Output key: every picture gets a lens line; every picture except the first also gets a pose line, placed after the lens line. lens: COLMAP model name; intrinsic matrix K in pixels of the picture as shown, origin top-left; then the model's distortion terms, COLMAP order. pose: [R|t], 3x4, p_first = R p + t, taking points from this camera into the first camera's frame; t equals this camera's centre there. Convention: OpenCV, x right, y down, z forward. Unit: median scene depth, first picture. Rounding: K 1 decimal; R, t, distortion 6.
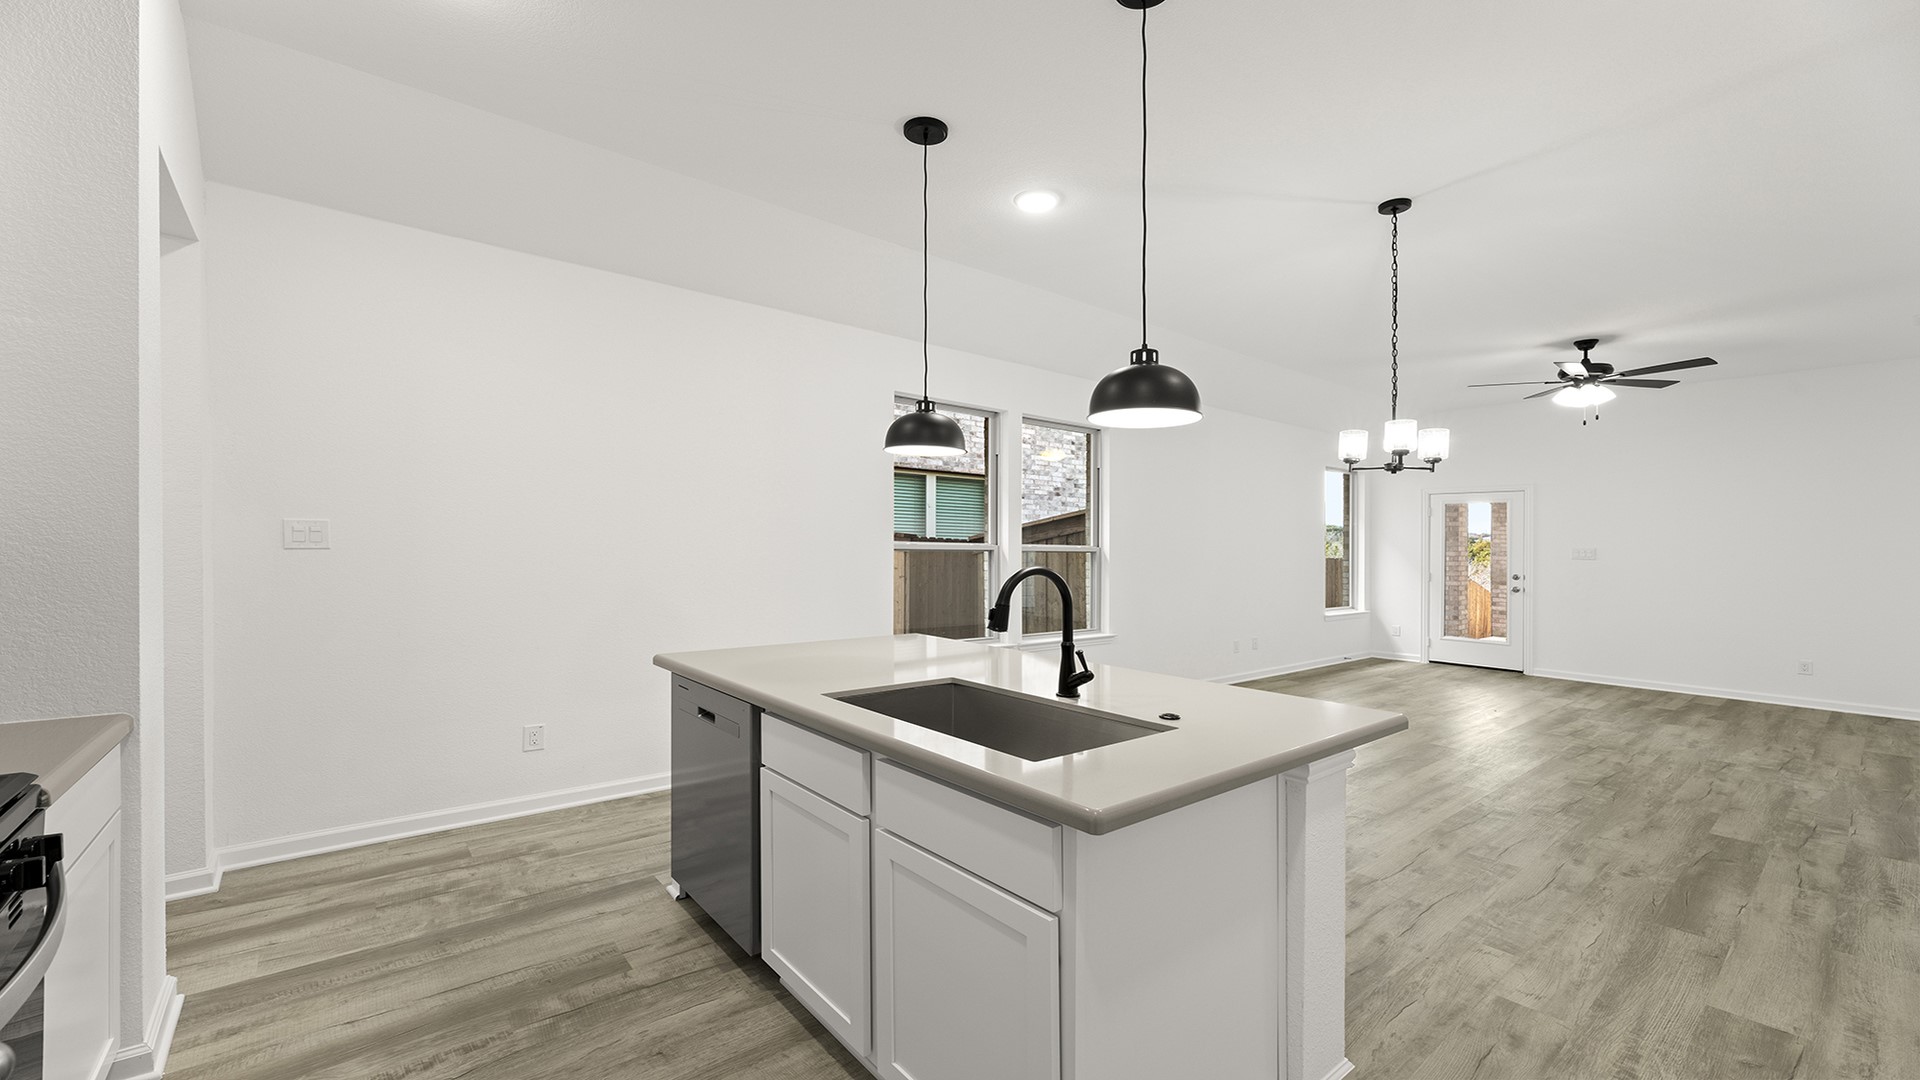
lens RADIAL K [[764.3, 0, 960.0], [0, 764.3, 540.0], [0, 0, 1]] dist [0.002583, -0.000397]
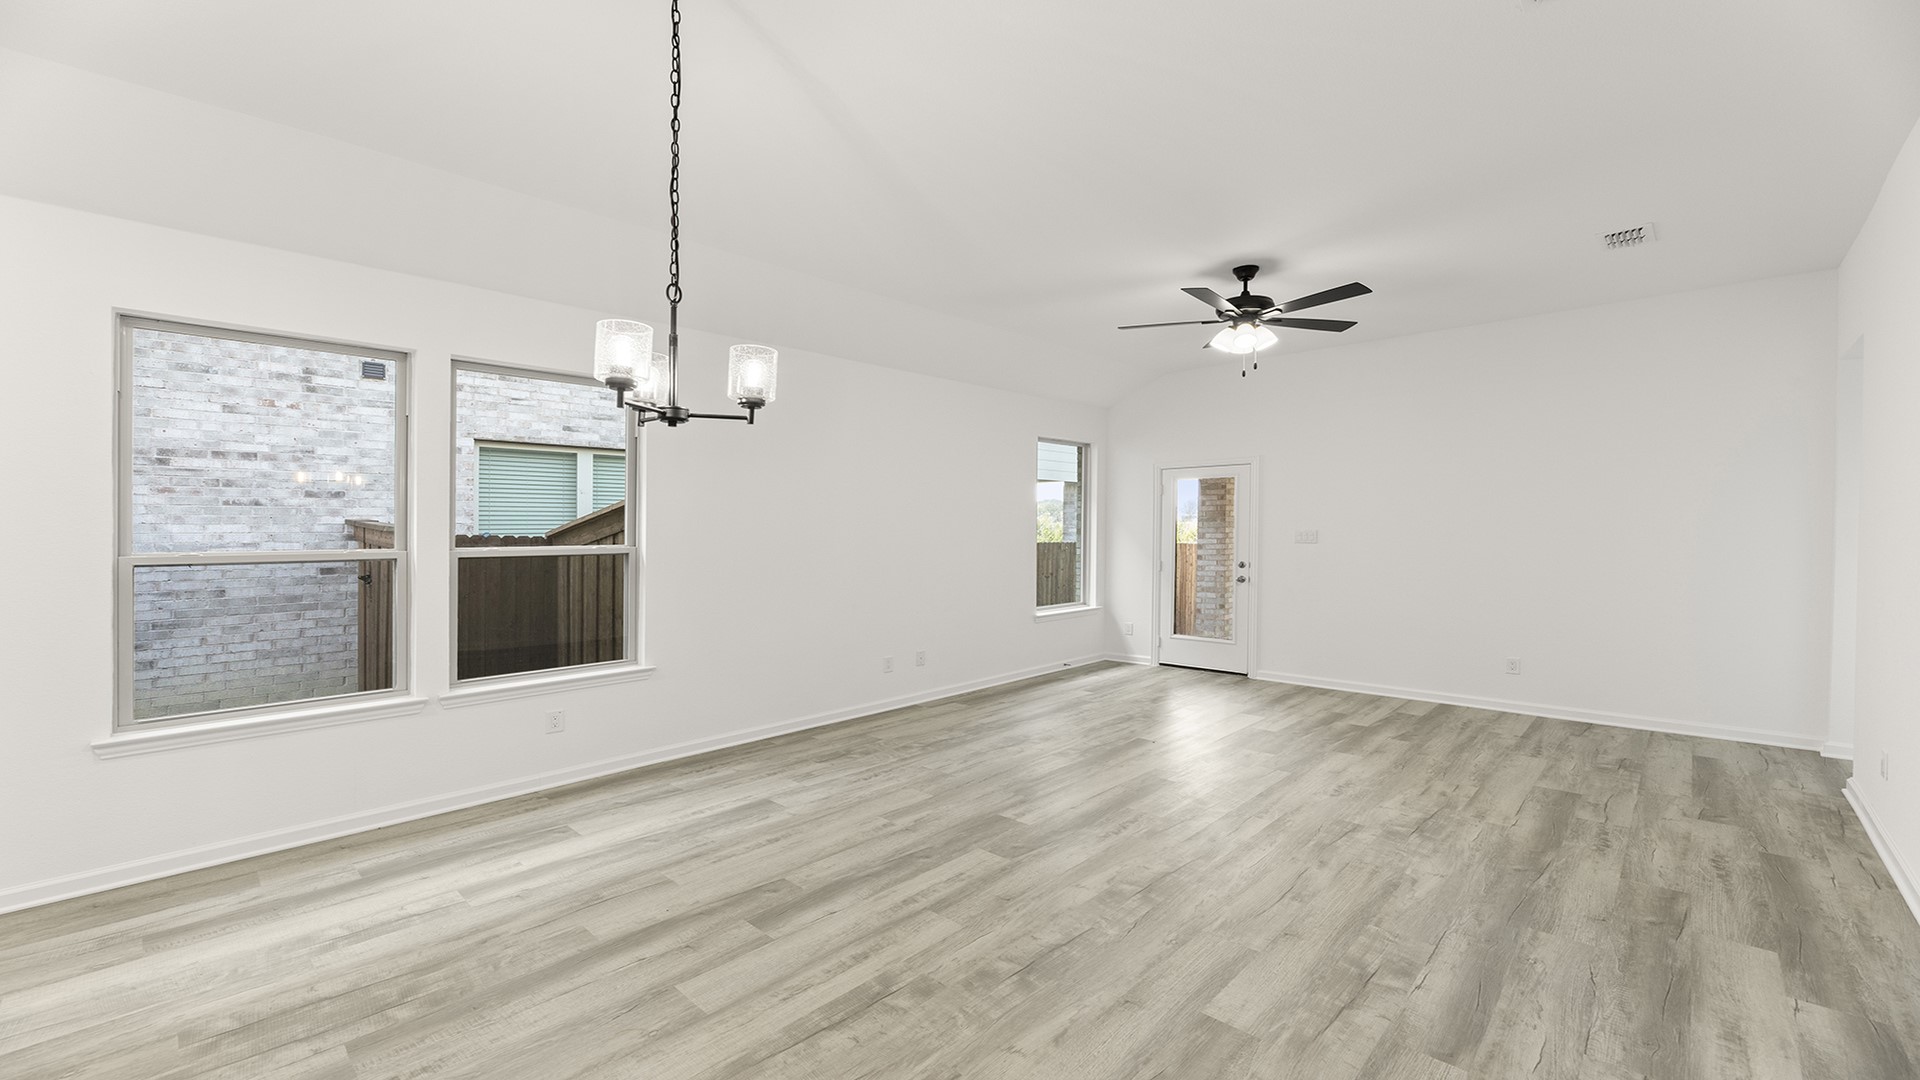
lens RADIAL K [[781.2, 0, 959.2], [0, 781.2, 546.2], [0, 0, 1]] dist [-0.002631, -0.000340]
pose [[0.990894, -0.024147, 0.132459, 0.353086], [0.020257, 0.999325, 0.030636, -0.006619], [-0.133110, -0.027674, 0.990715, 0.206920]]
